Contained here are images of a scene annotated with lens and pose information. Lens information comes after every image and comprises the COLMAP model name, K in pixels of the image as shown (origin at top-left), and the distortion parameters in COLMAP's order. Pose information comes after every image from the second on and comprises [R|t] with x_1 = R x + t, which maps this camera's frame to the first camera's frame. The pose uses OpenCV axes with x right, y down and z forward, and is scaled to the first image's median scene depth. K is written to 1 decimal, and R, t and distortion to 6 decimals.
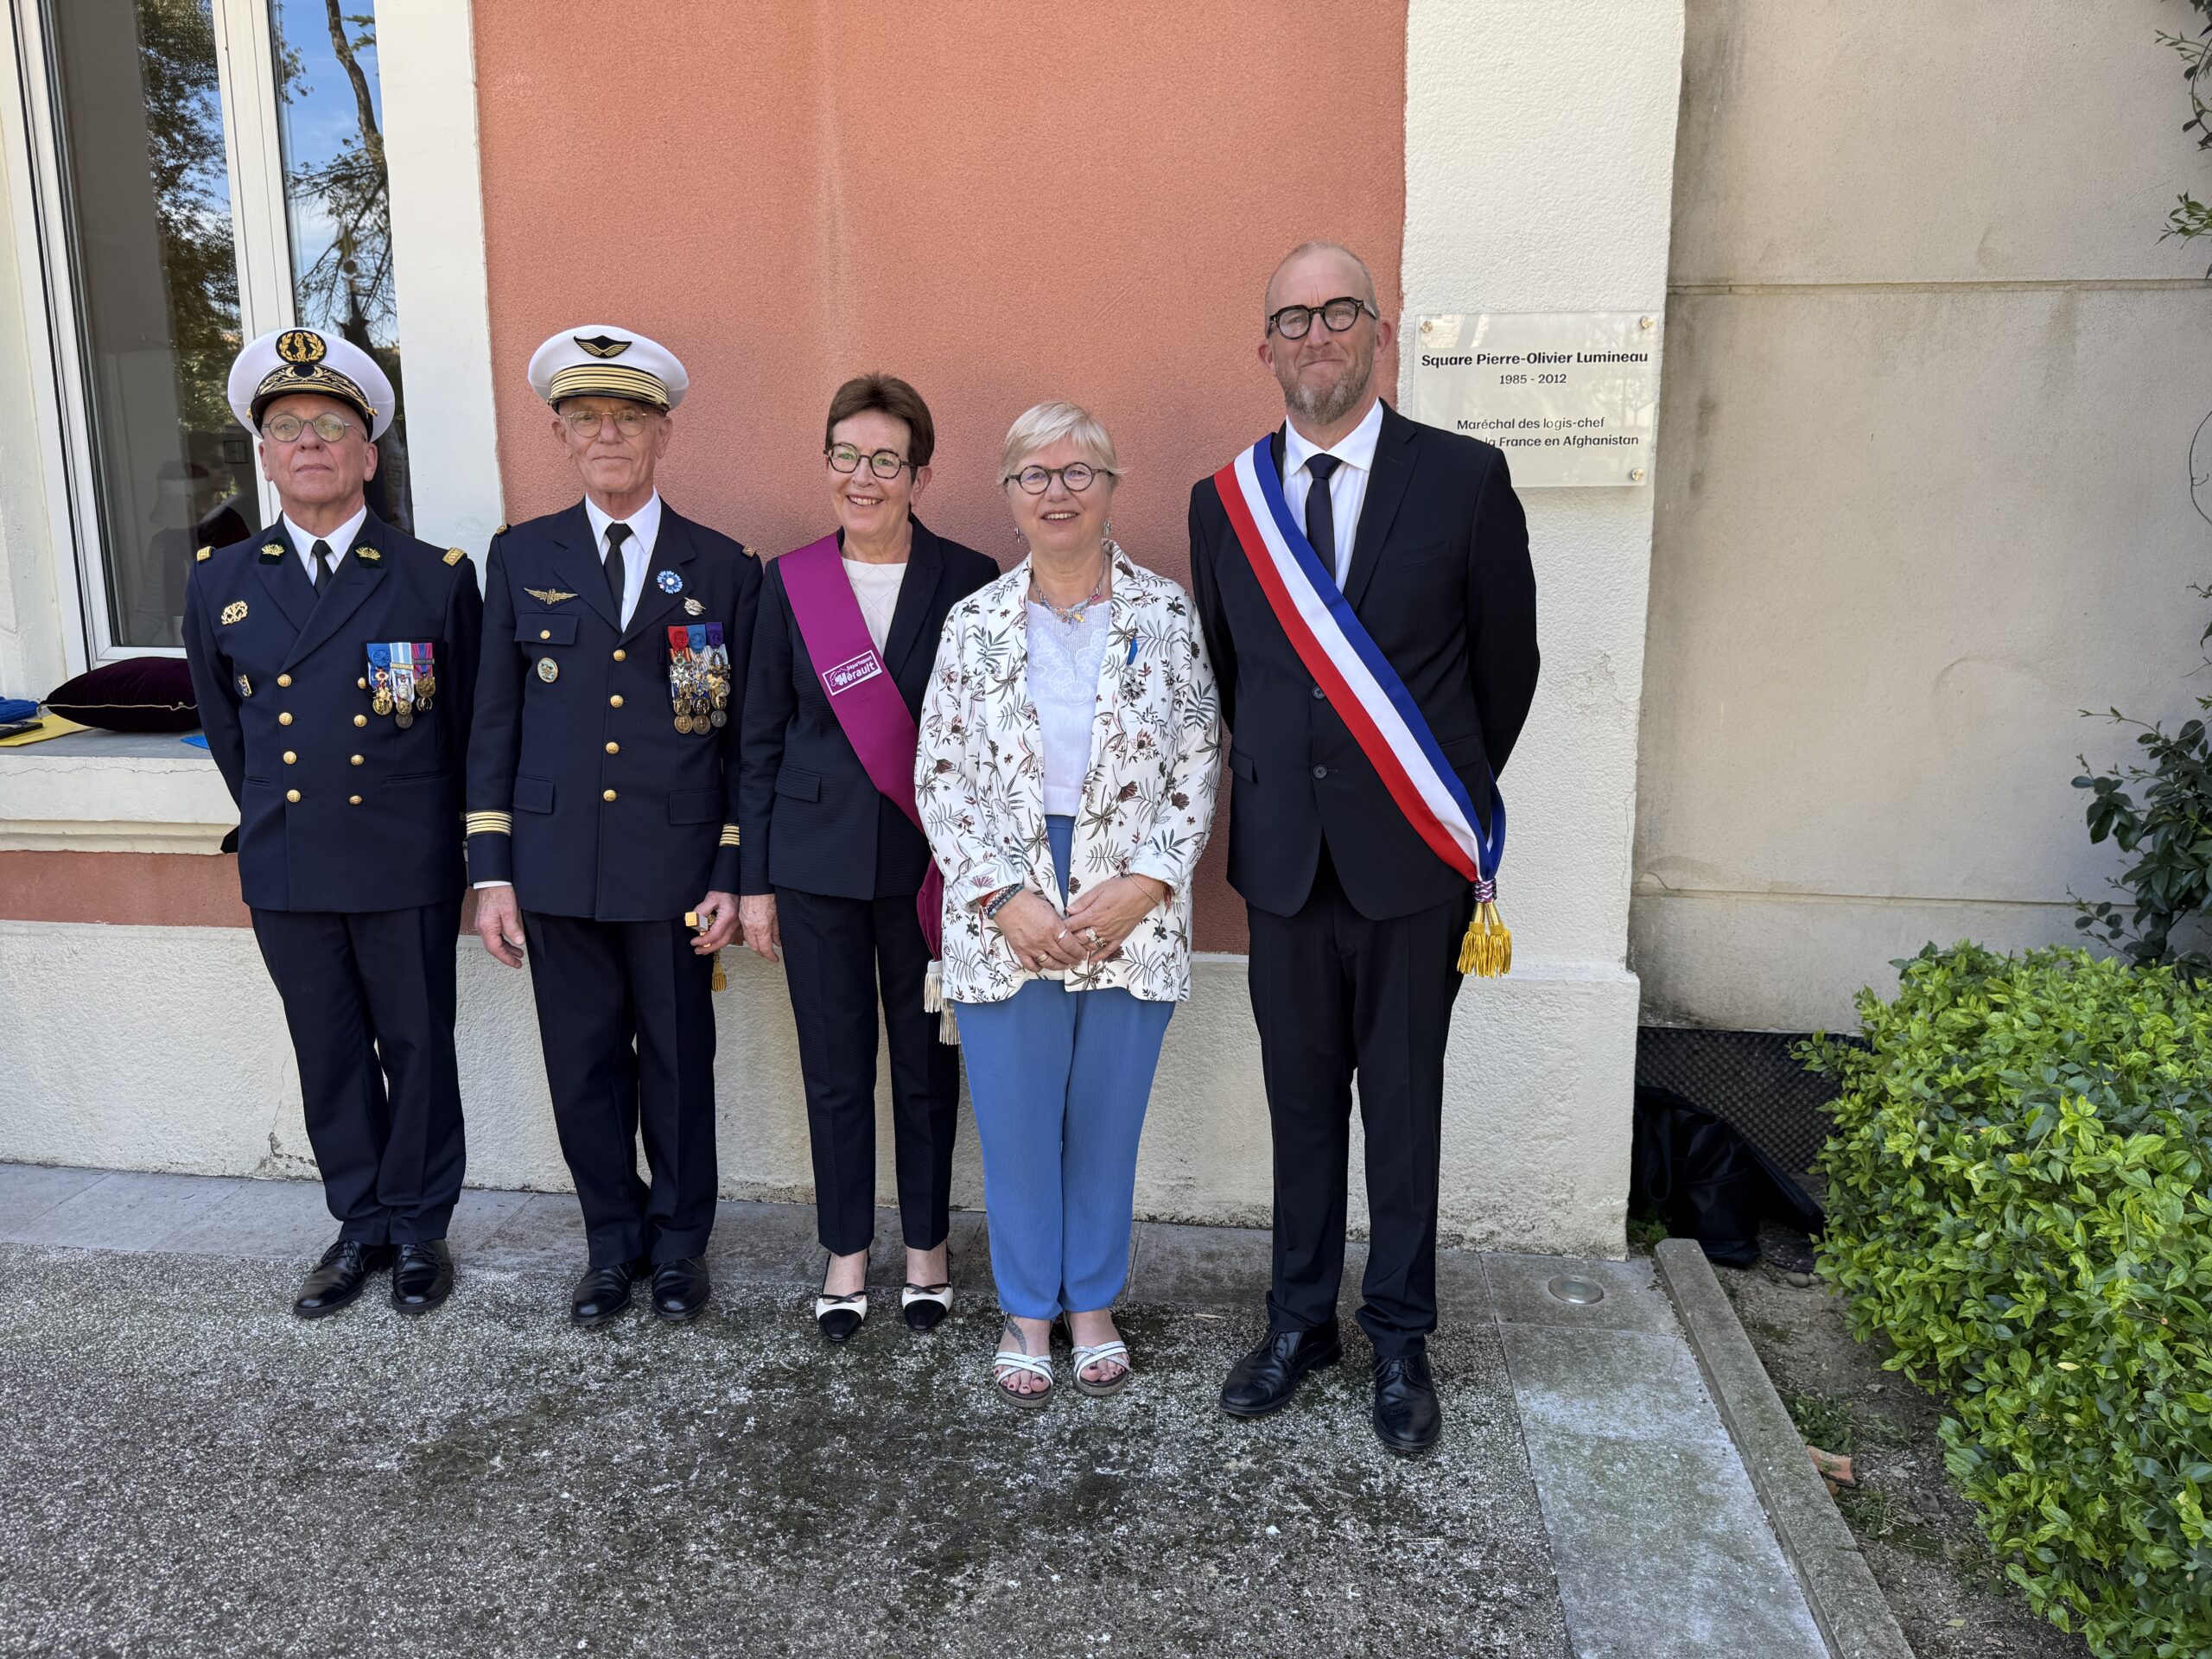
lens RADIAL K [[1591.5, 0, 1108.6], [0, 1591.5, 795.2], [0, 0, 1]] dist [0.073730, -0.076719]
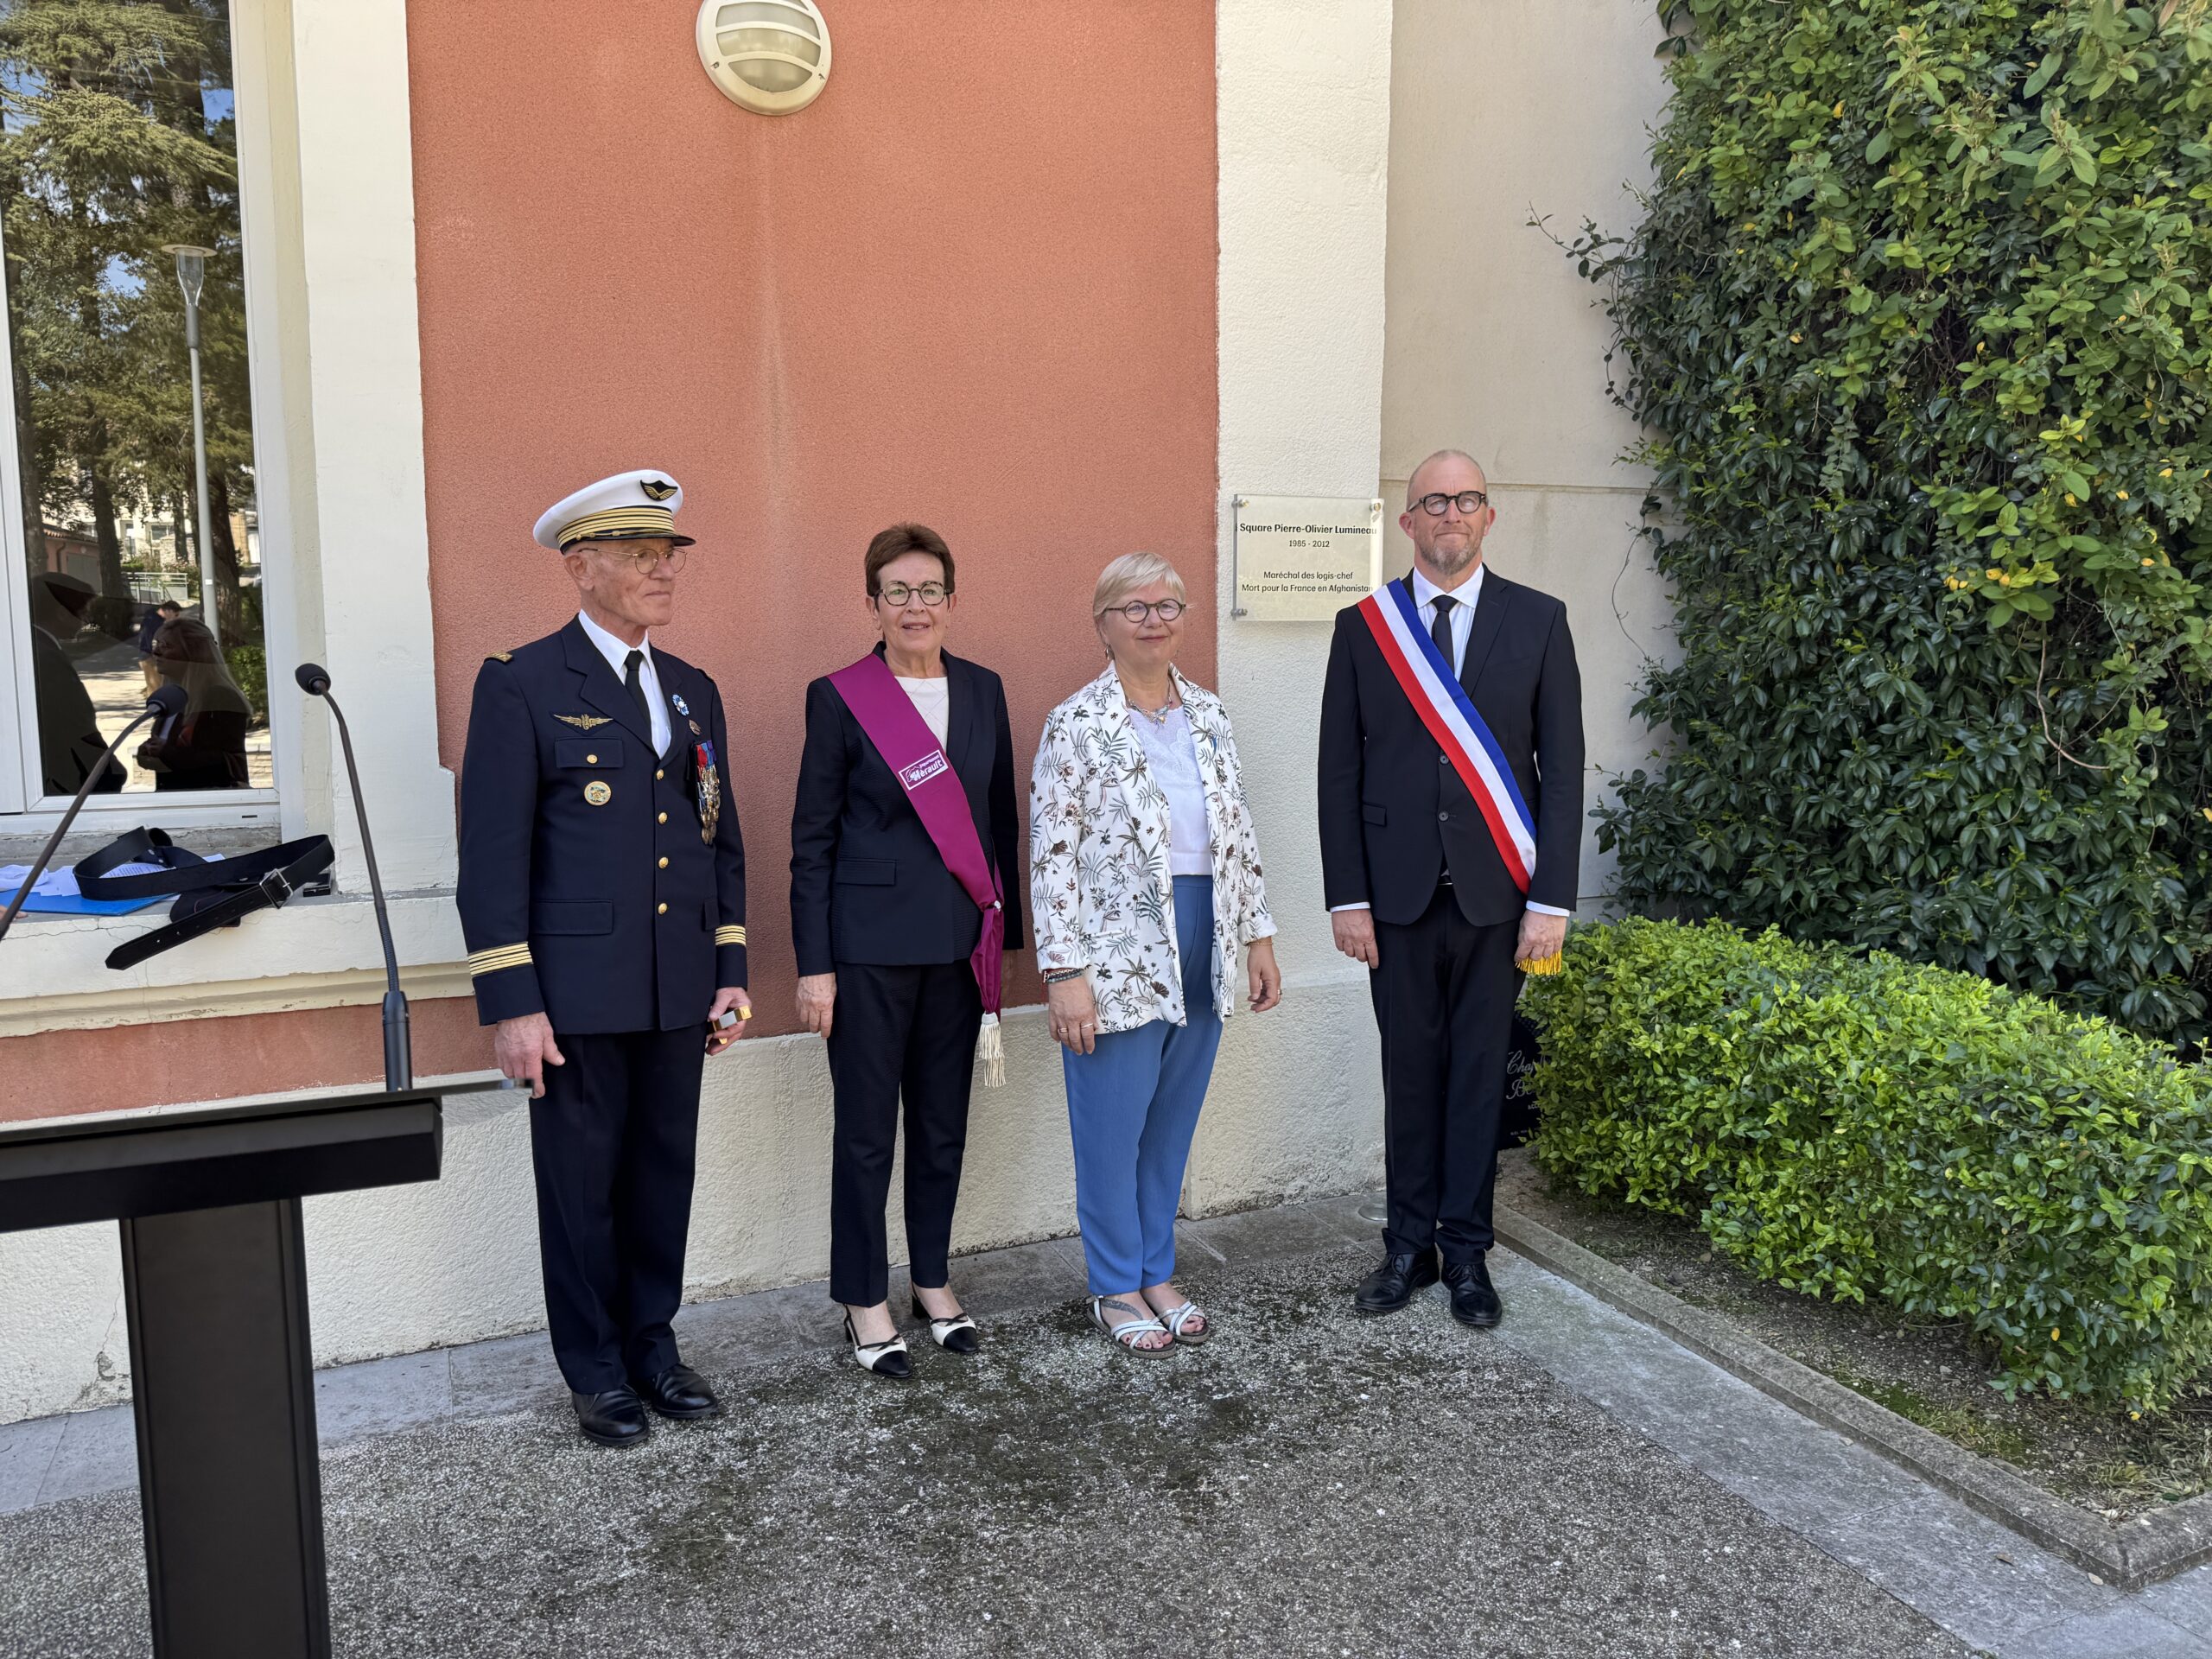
lens RADIAL K [[1539.9, 0, 1113.1], [0, 1539.9, 831.8], [0, 0, 1]] dist [0.065393, -0.085353]
pose [[0.853710, -0.065968, 0.516553, -0.580839], [0.096982, 0.994731, -0.033249, 0.012852], [-0.511638, 0.078481, 0.855610, -0.022523]]
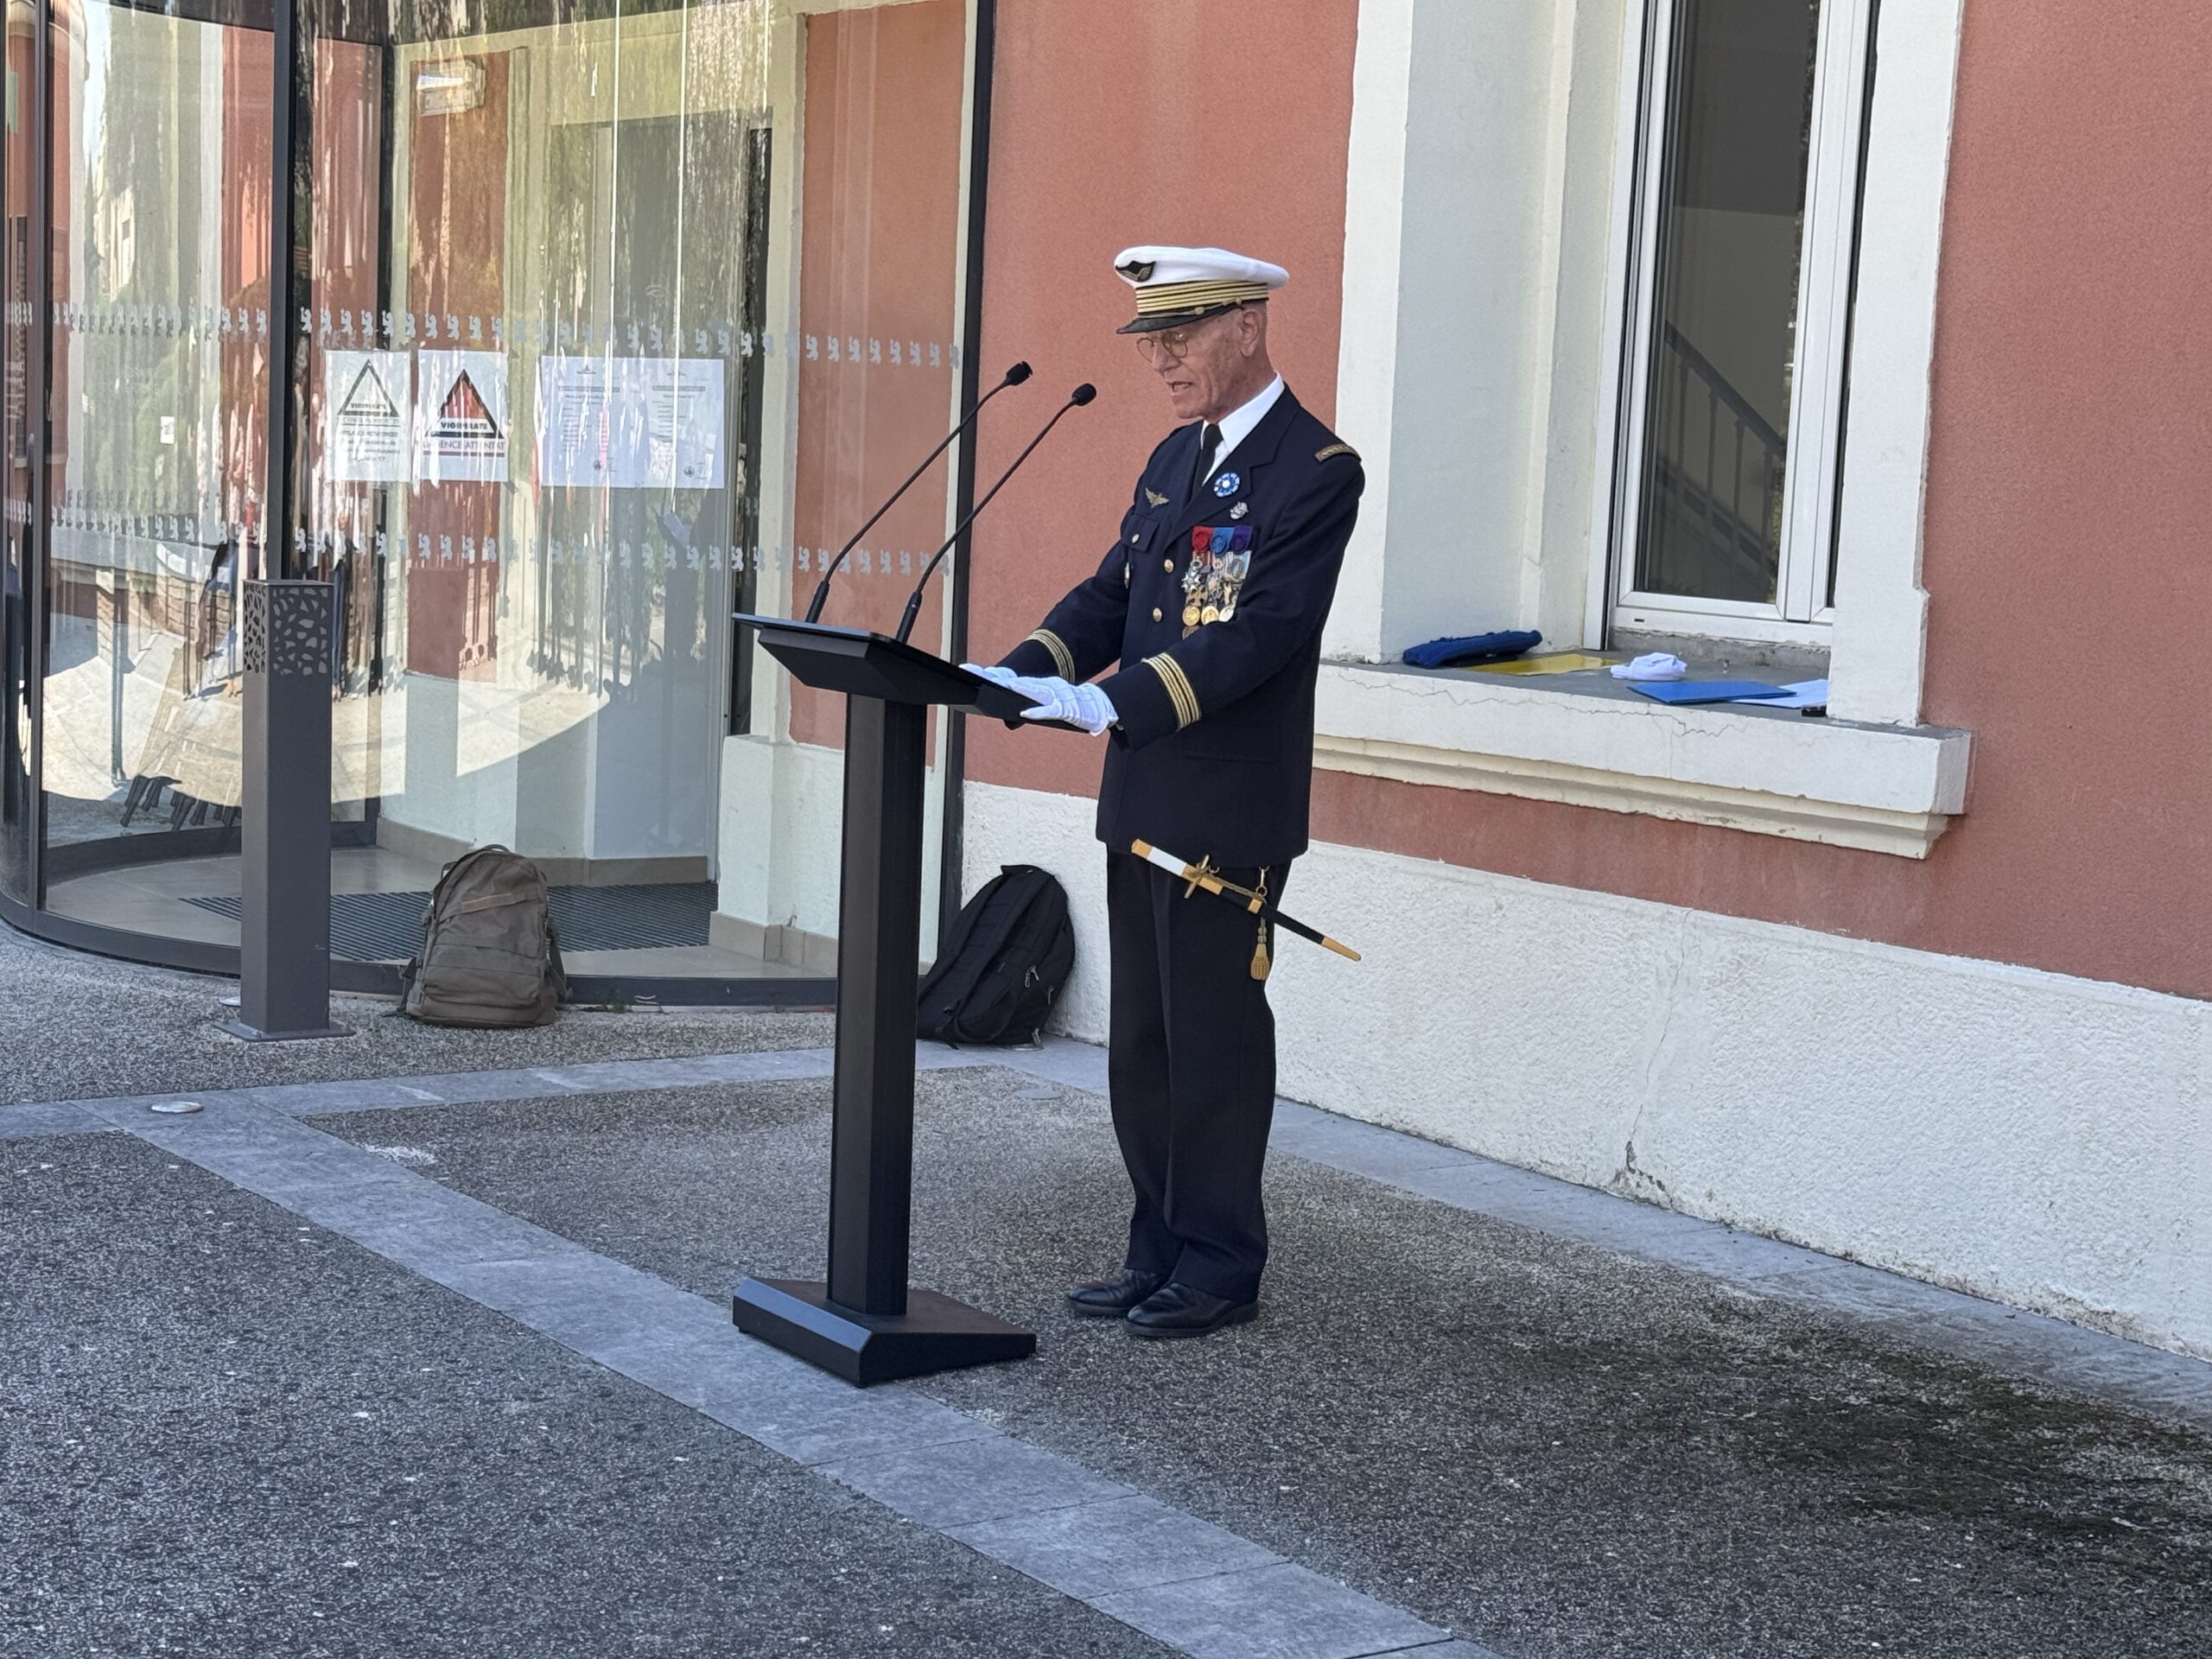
lens RADIAL K [[3911.8, 0, 1105.7], [0, 3911.8, 829.3], [0, 0, 1]] dist [0.193903, -0.062709]
pose [[0.662713, 0.111830, -0.740476, 1.036145], [-0.181635, 0.983265, -0.014063, 0.156308], [0.726512, 0.143816, 0.671935, -0.792743]]
